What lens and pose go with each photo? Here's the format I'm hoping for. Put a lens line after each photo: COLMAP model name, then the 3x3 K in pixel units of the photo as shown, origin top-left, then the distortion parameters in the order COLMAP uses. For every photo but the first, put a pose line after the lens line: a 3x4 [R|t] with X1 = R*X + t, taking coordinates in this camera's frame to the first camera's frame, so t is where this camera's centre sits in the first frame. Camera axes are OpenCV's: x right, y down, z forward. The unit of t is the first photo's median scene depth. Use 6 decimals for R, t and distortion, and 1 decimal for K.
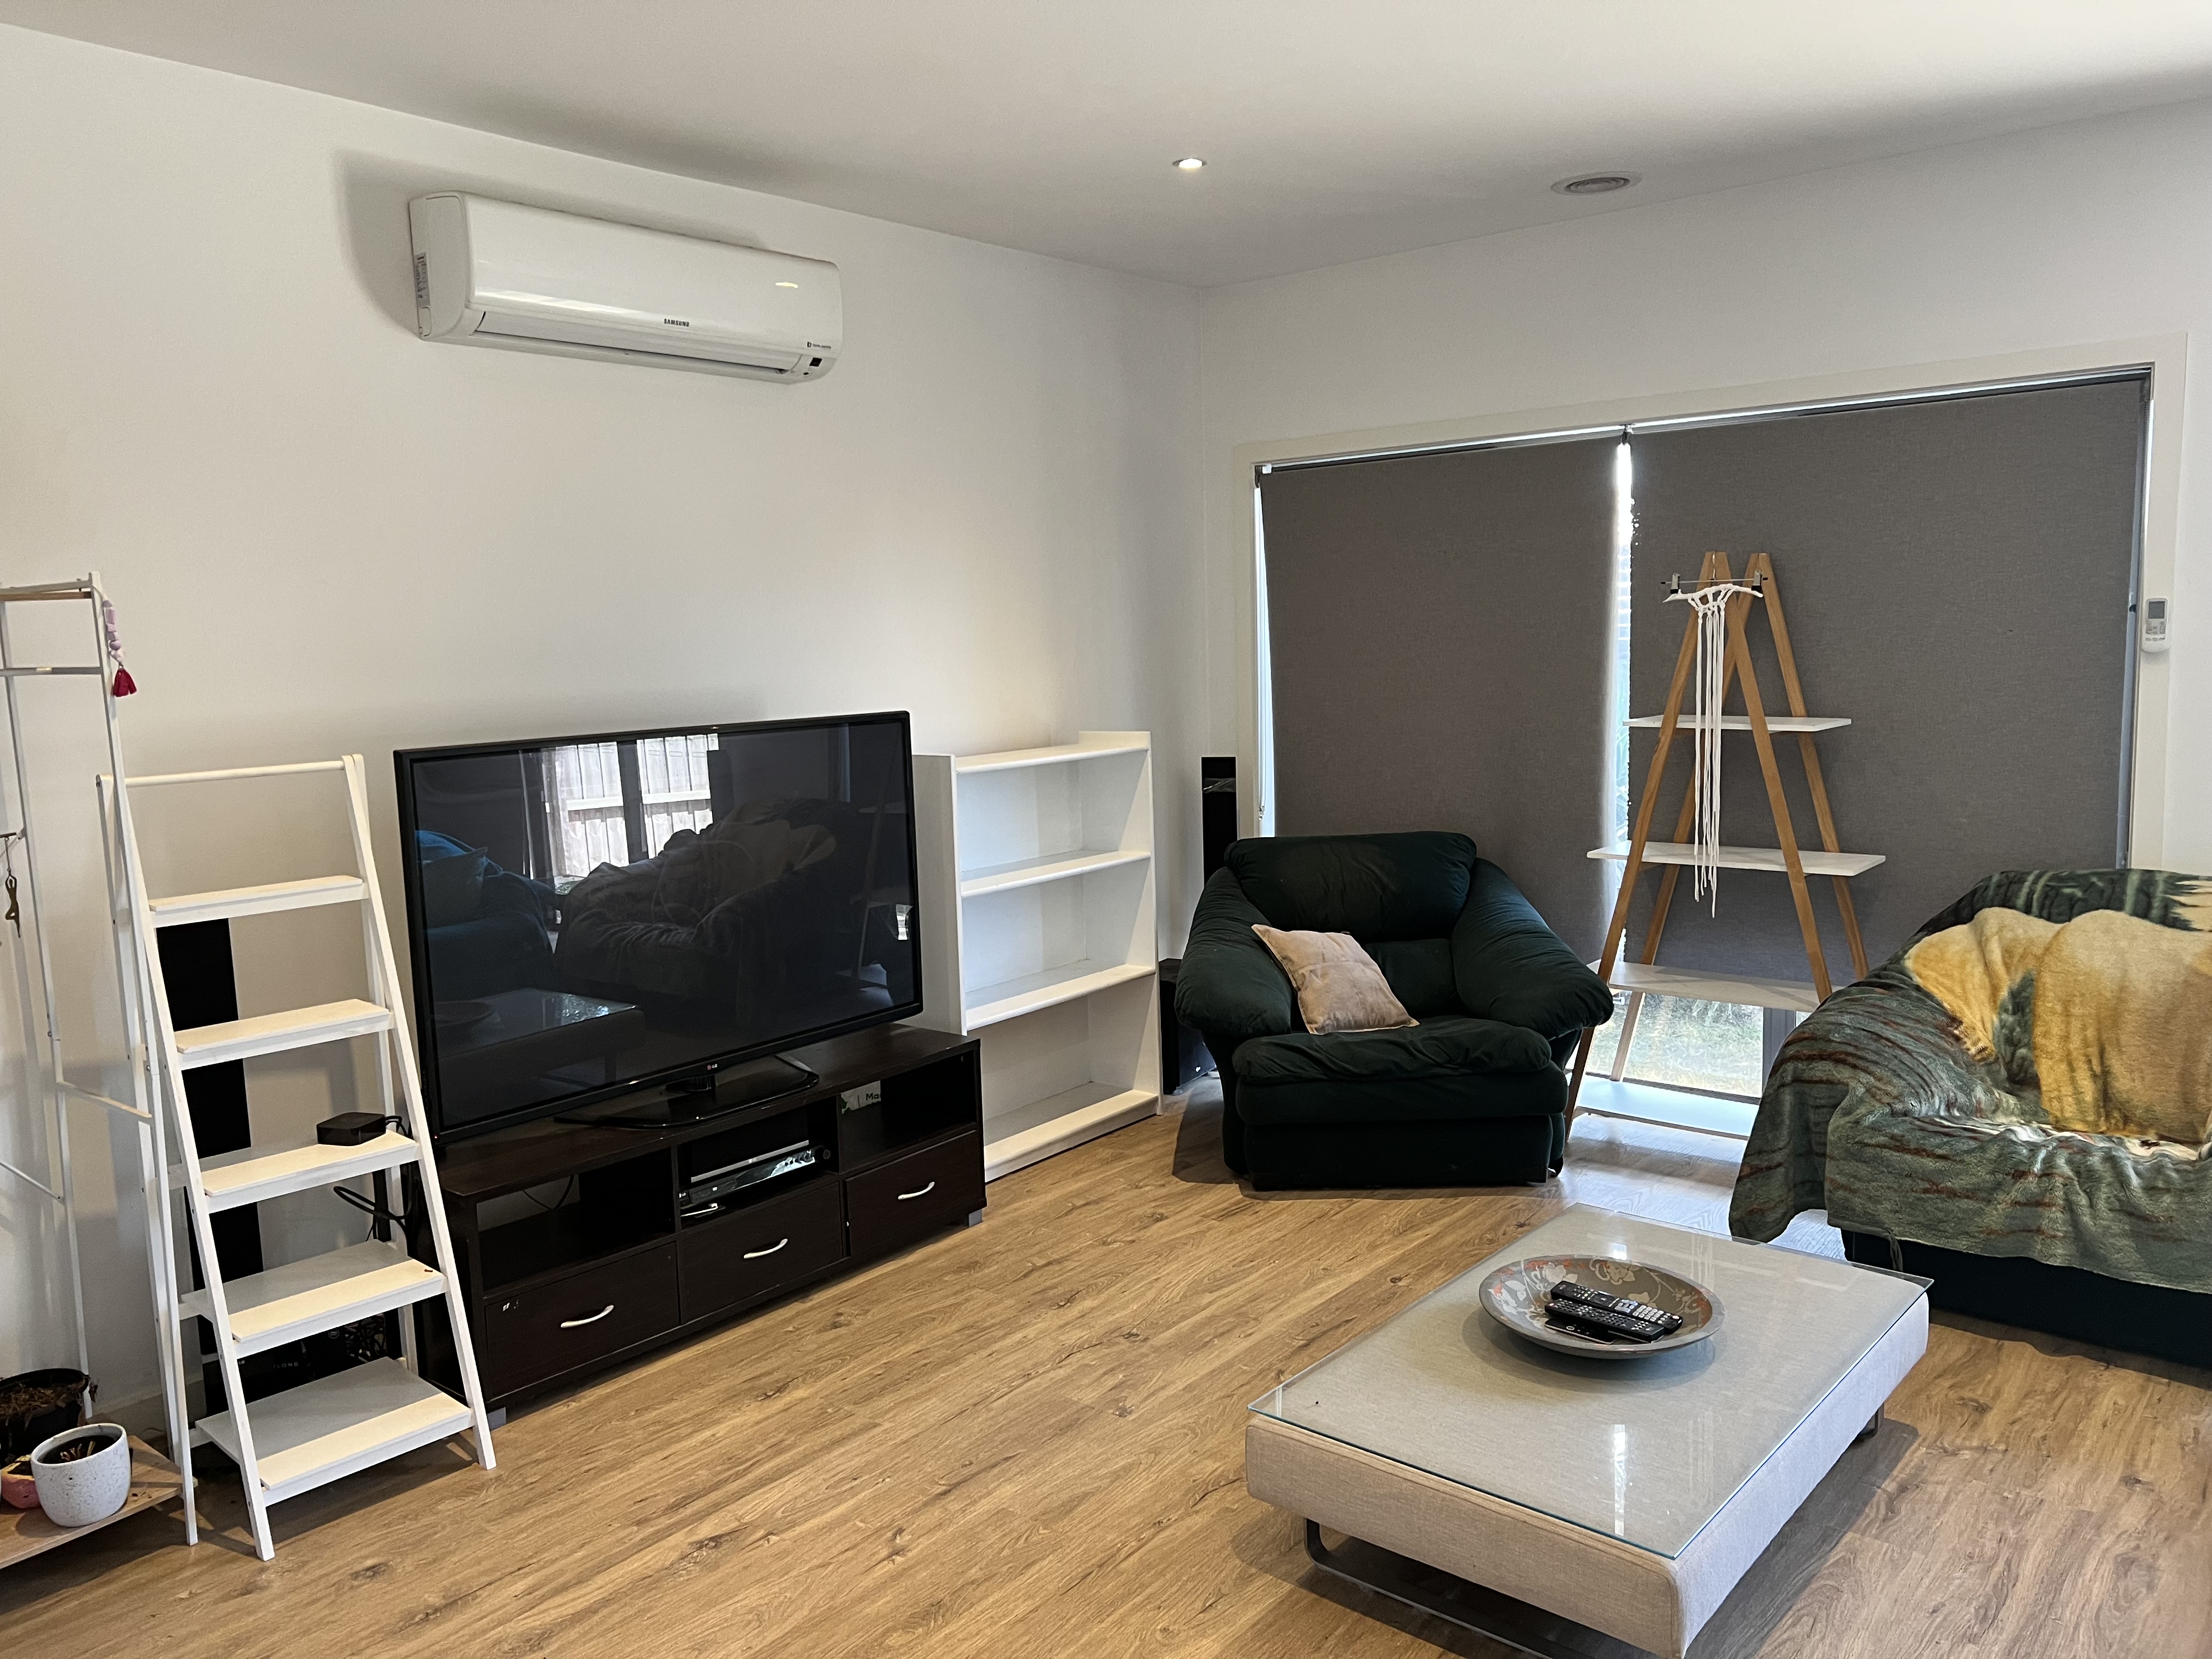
lens RADIAL K [[1666.4, 0, 1114.5], [0, 1666.4, 829.0], [0, 0, 1]] dist [0.040456, -0.048775]
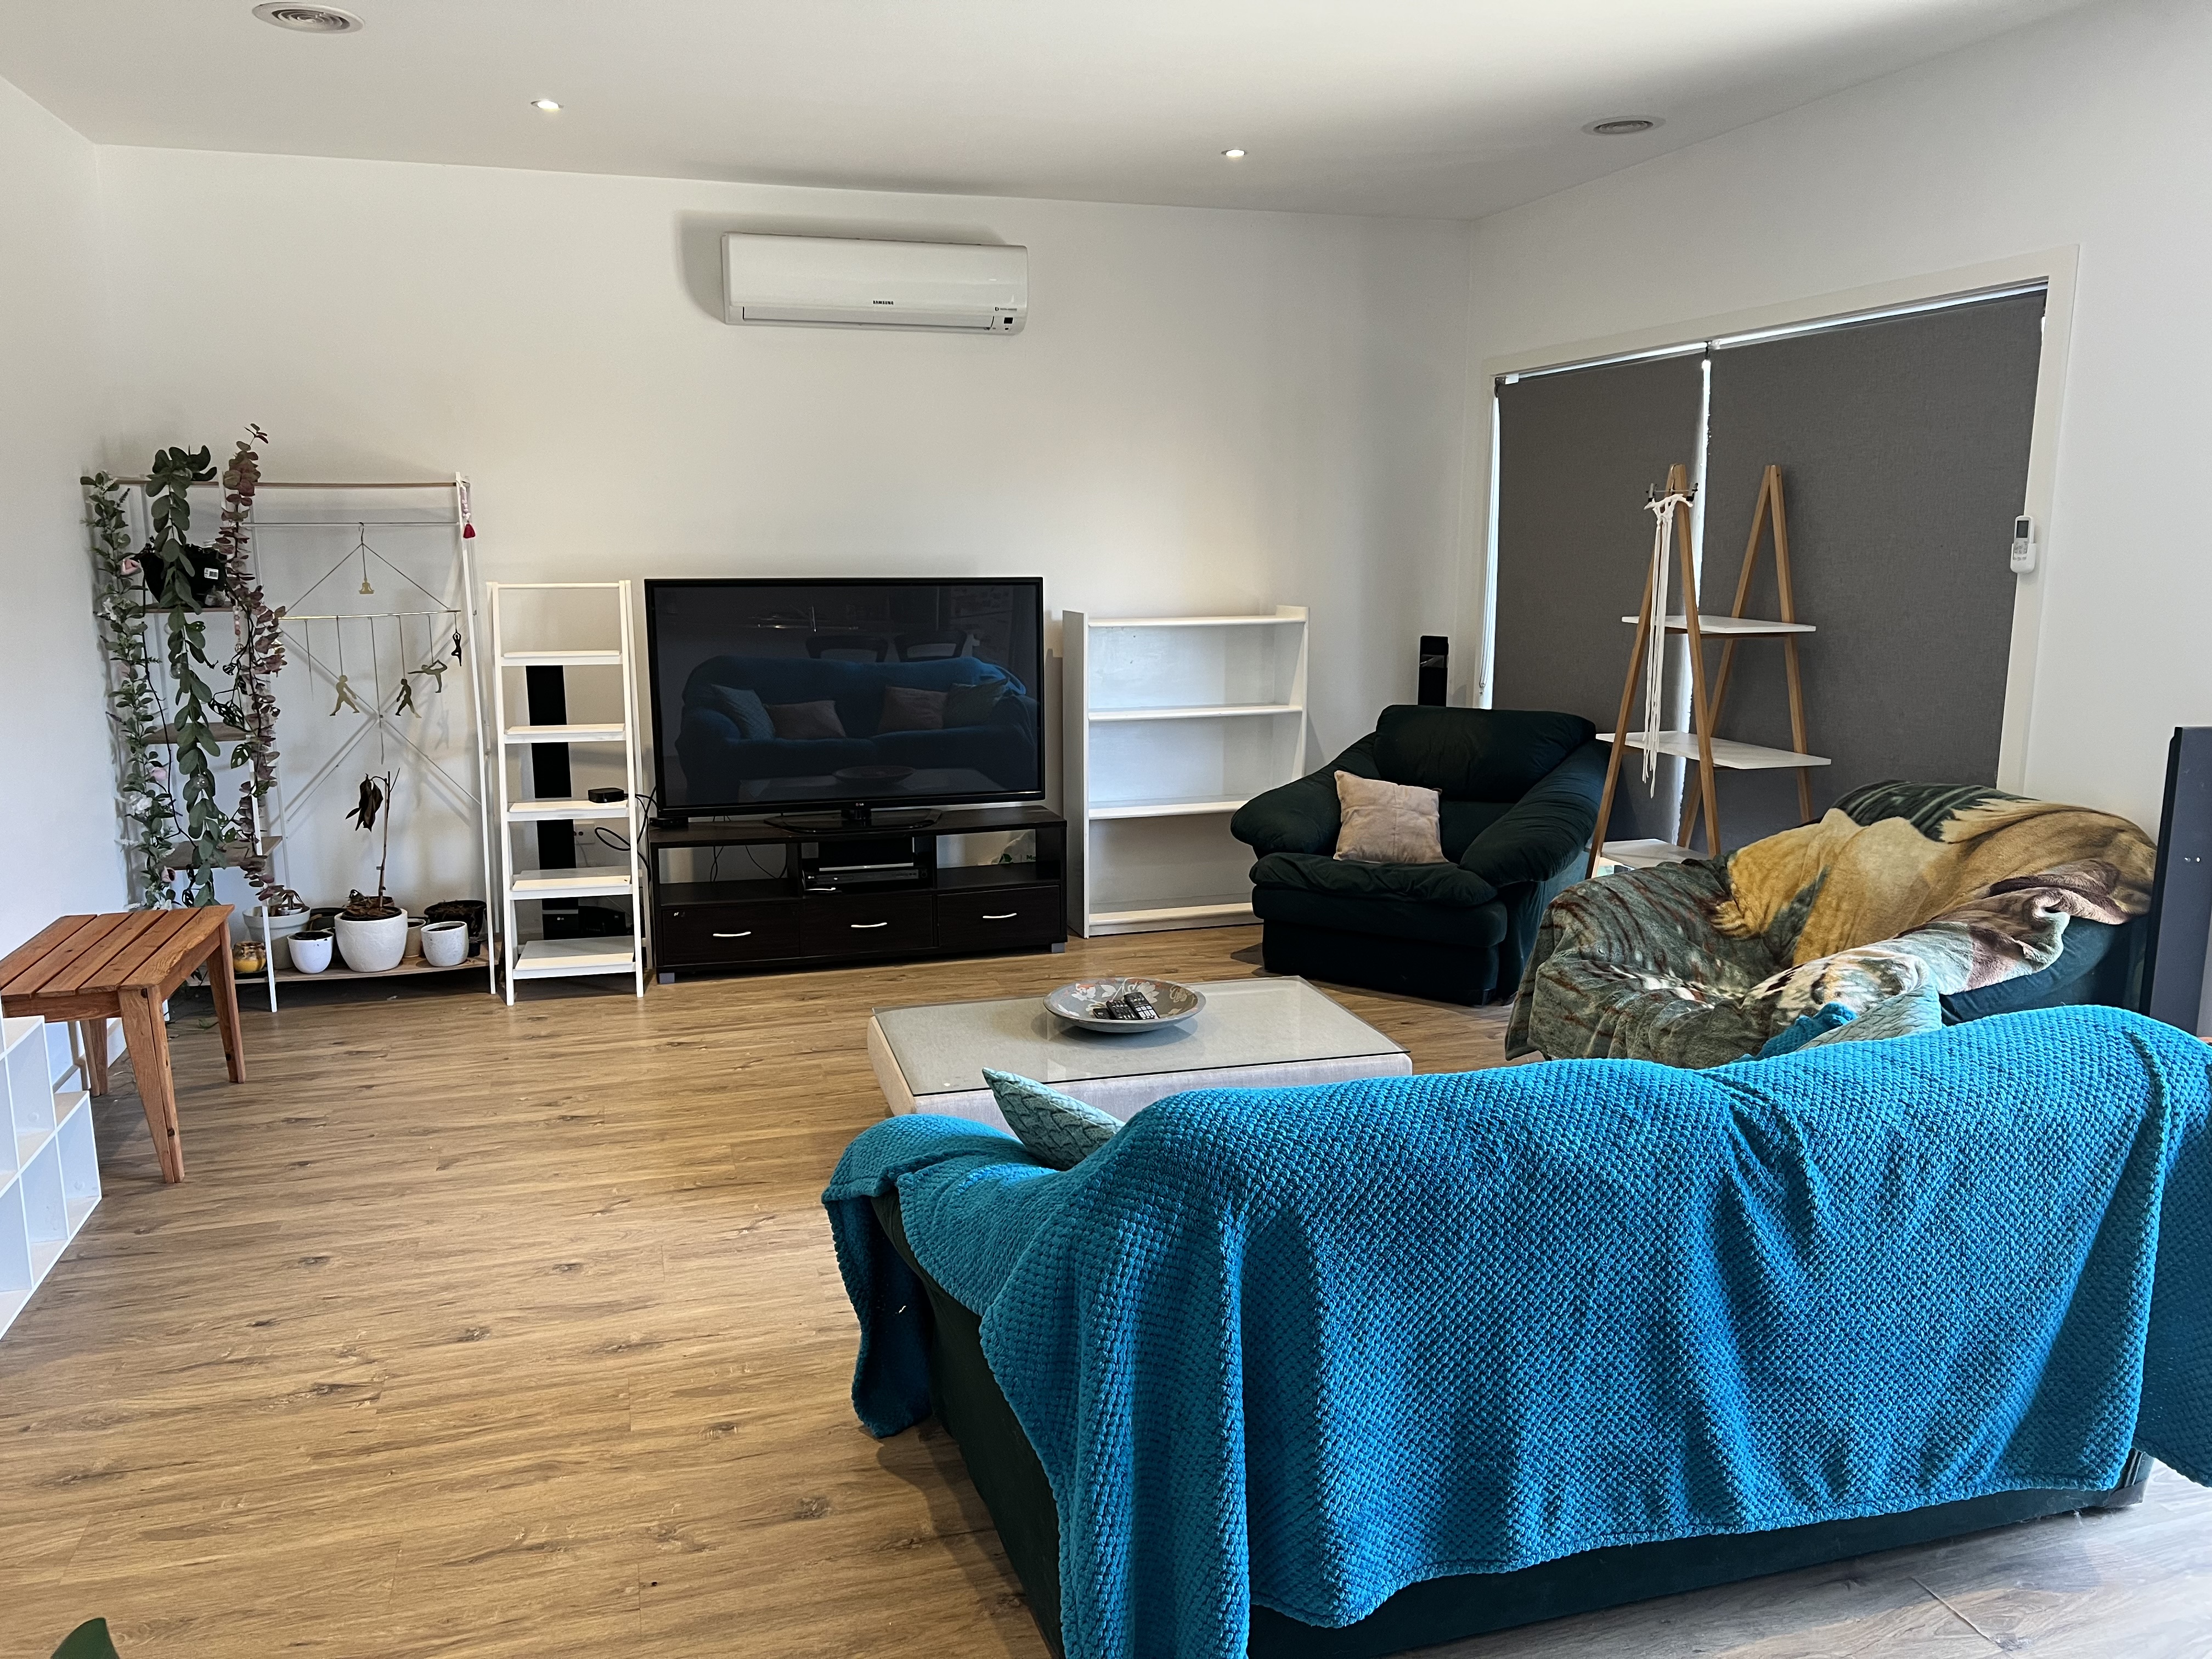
lens RADIAL K [[1666.4, 0, 1100.8], [0, 1666.4, 829.4], [0, 0, 1]] dist [0.040456, -0.048775]
pose [[0.831740, 0.127638, -0.540294, 0.714984], [-0.091688, 0.991429, 0.093067, 0.004001], [0.547542, -0.027869, 0.836314, -0.136888]]
